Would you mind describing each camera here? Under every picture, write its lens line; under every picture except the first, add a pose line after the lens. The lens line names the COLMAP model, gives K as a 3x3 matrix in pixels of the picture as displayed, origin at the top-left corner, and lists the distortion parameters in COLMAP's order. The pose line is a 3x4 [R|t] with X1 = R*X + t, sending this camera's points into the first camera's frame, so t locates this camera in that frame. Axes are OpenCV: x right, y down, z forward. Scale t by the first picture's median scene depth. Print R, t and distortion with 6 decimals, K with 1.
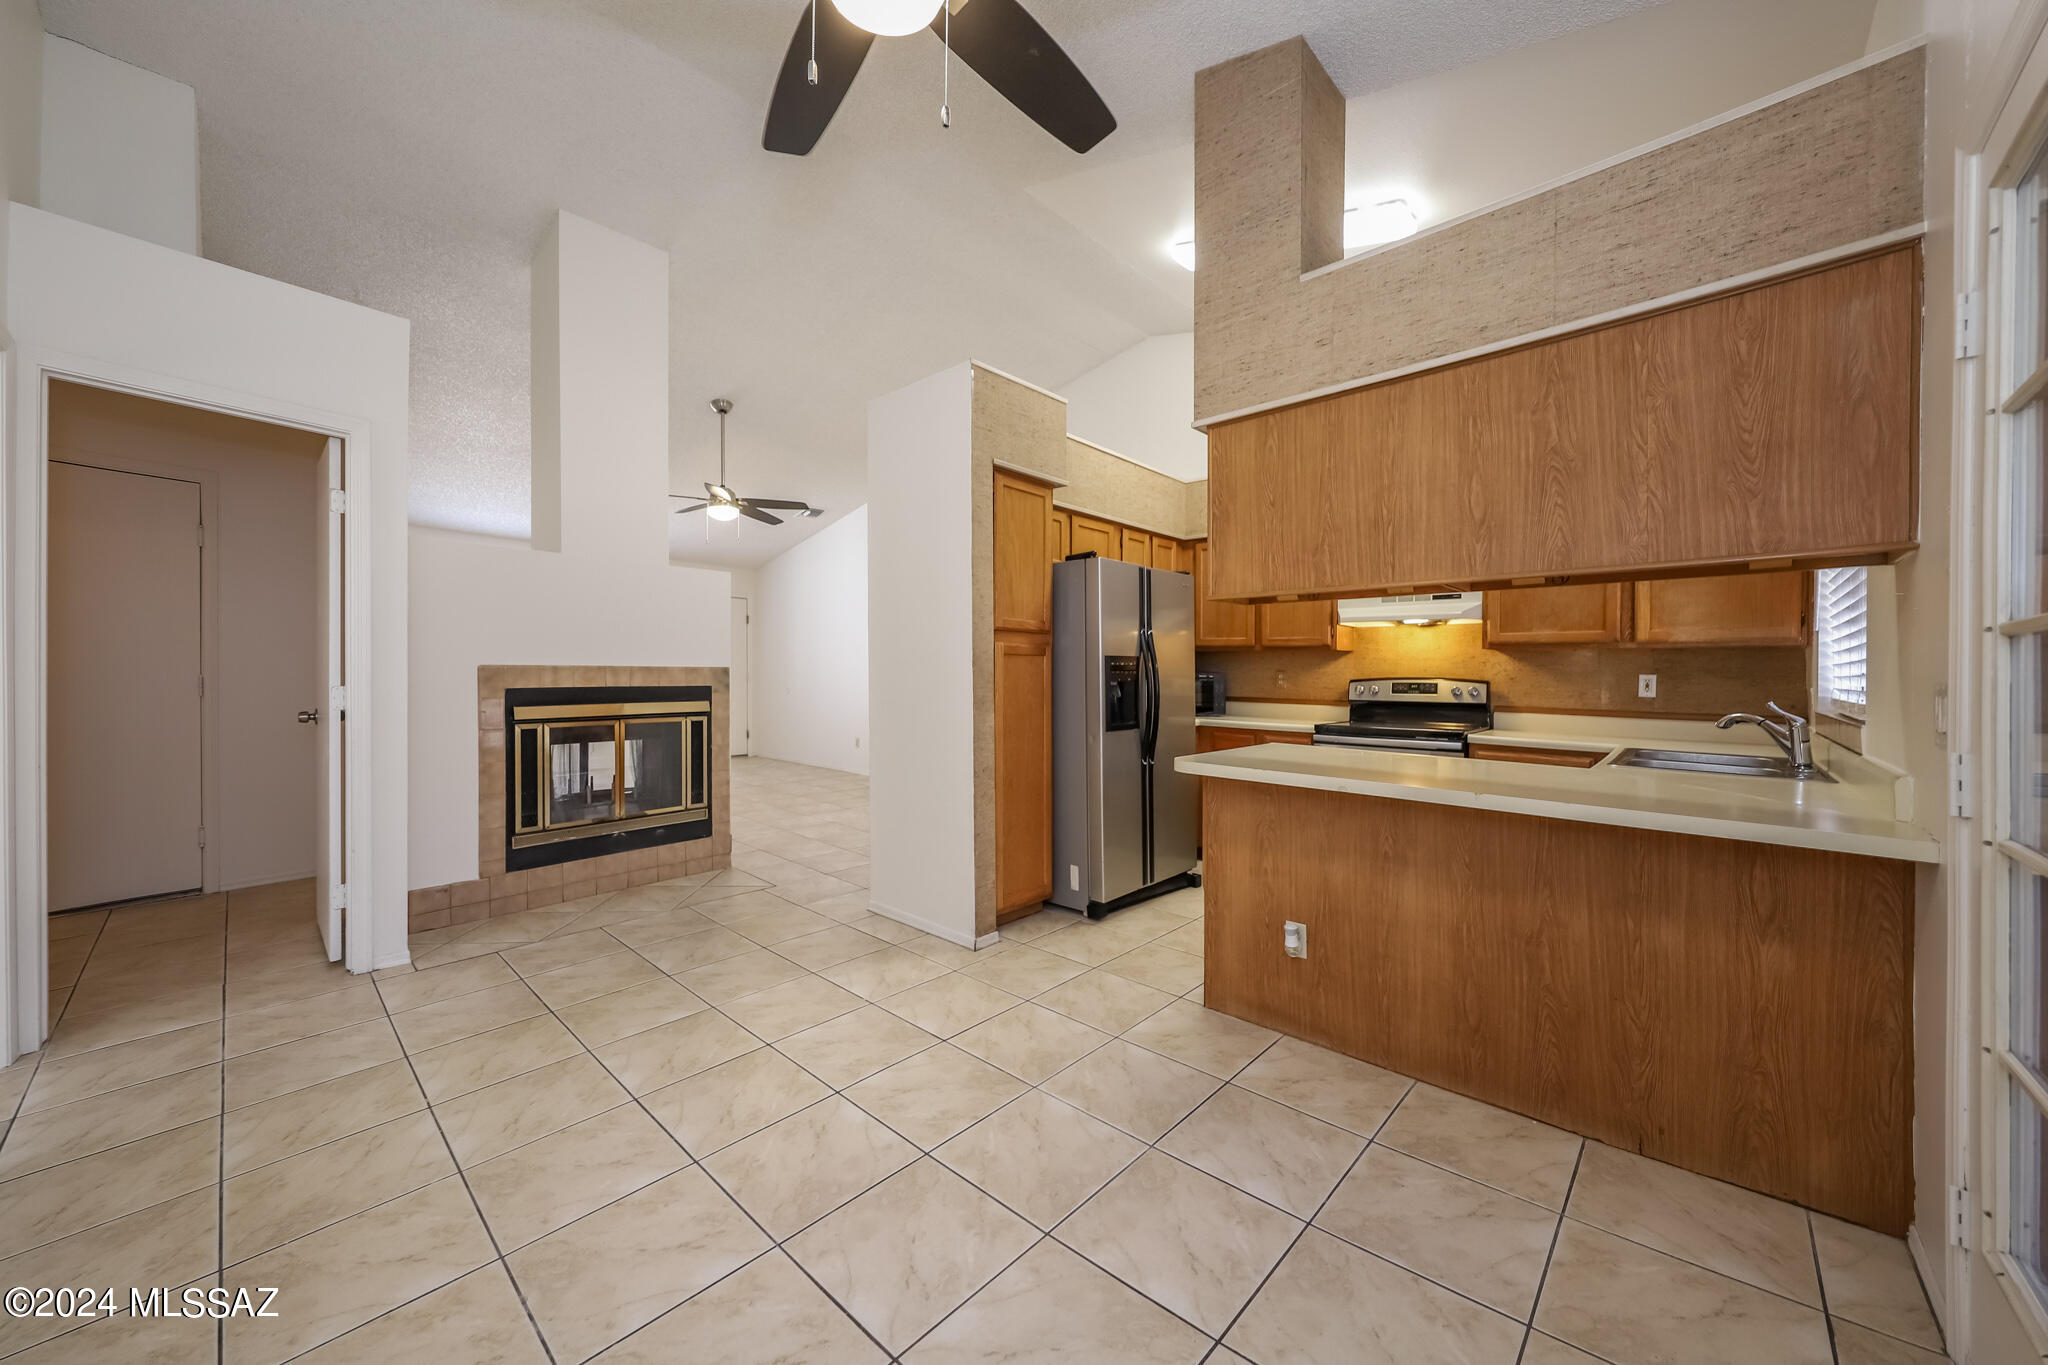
lens RADIAL K [[793.2, 0, 1033.0], [0, 793.2, 682.1], [0, 0, 1]] dist [-0.003530, -0.000109]
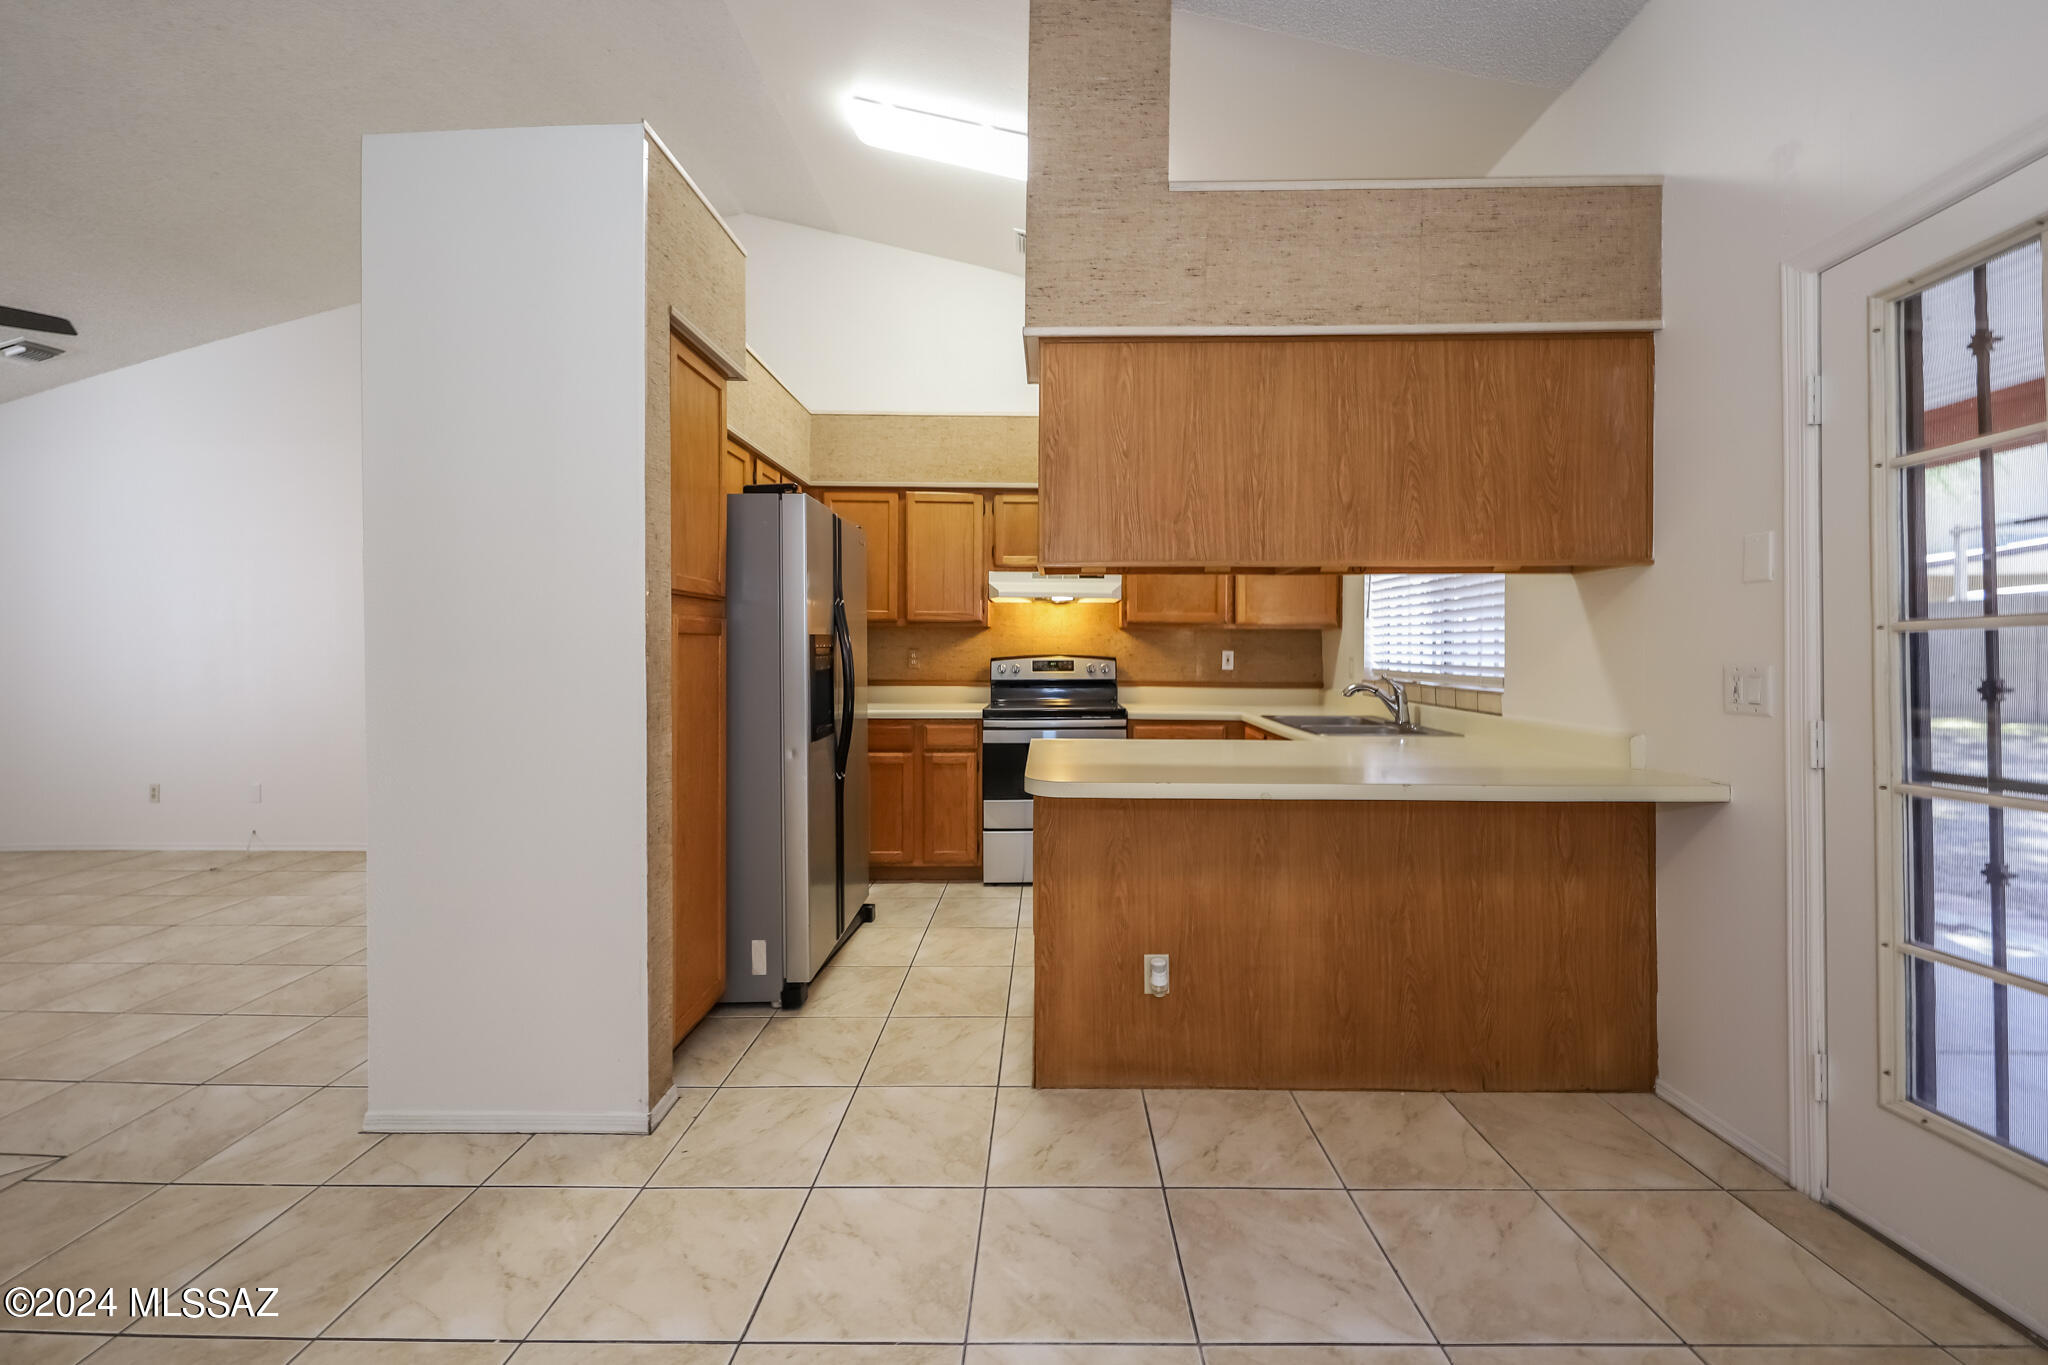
lens RADIAL K [[781.2, 0, 1058.4], [0, 781.2, 666.3], [0, 0, 1]] dist [-0.011463, 0.000312]
pose [[0.718686, -0.027006, 0.694810, -0.303260], [0.011999, 0.999578, 0.026440, -0.027600], [-0.695232, -0.010665, 0.718707, 0.454939]]
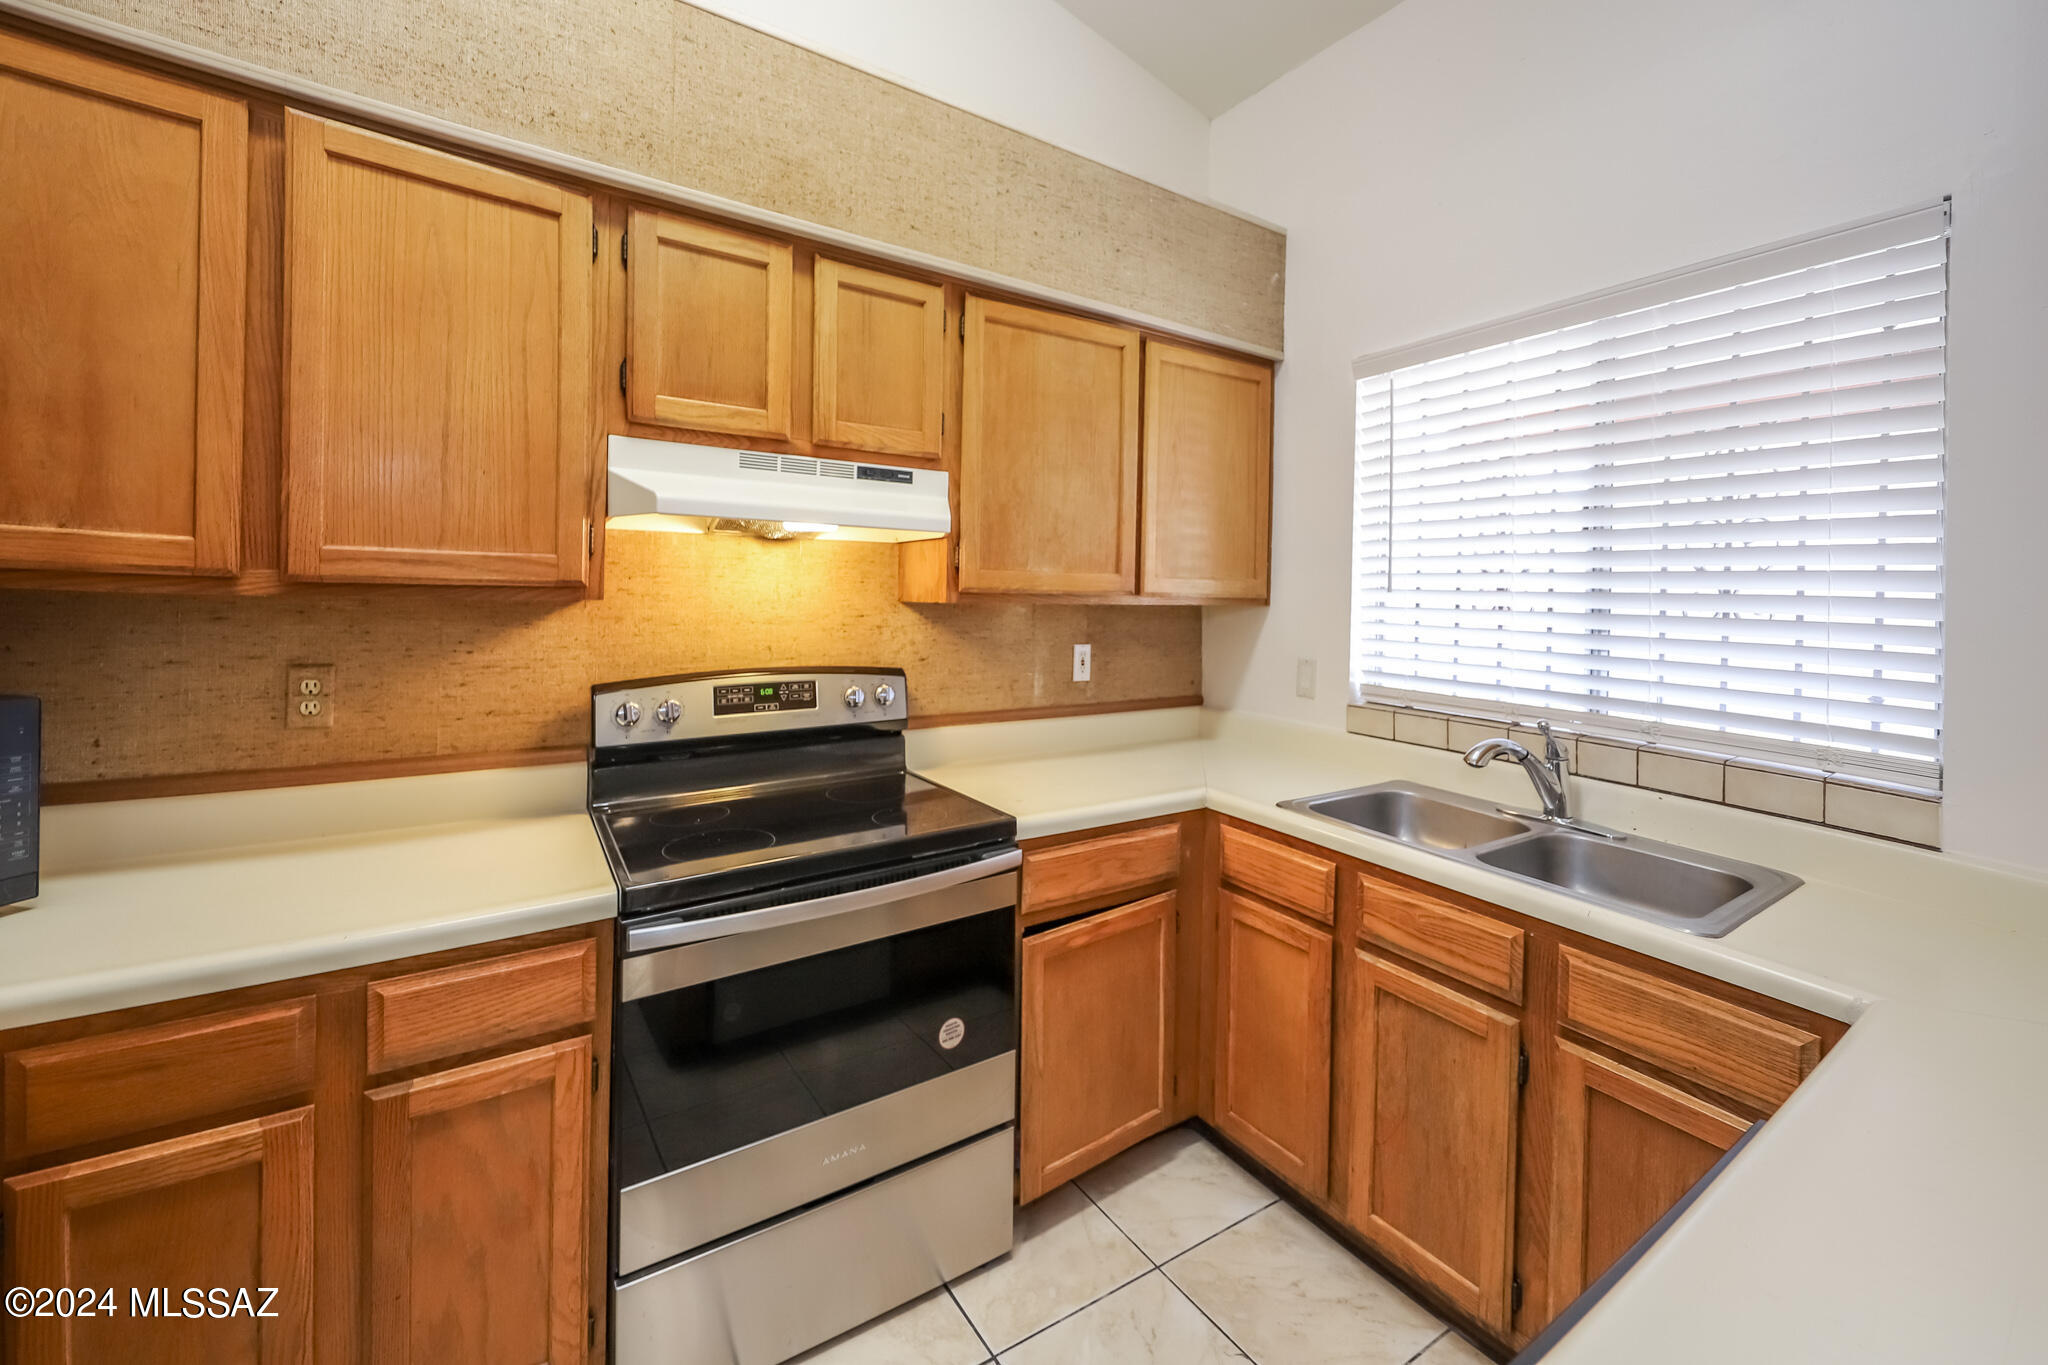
lens RADIAL K [[838.0, 0, 1023.3], [0, 838.0, 606.7], [0, 0, 1]] dist [-0.002905, -0.000050]
pose [[0.254984, -0.025741, 0.966603, 0.175927], [-0.015851, 0.999400, 0.030796, -0.080875], [-0.966815, -0.023174, 0.254423, 1.202500]]
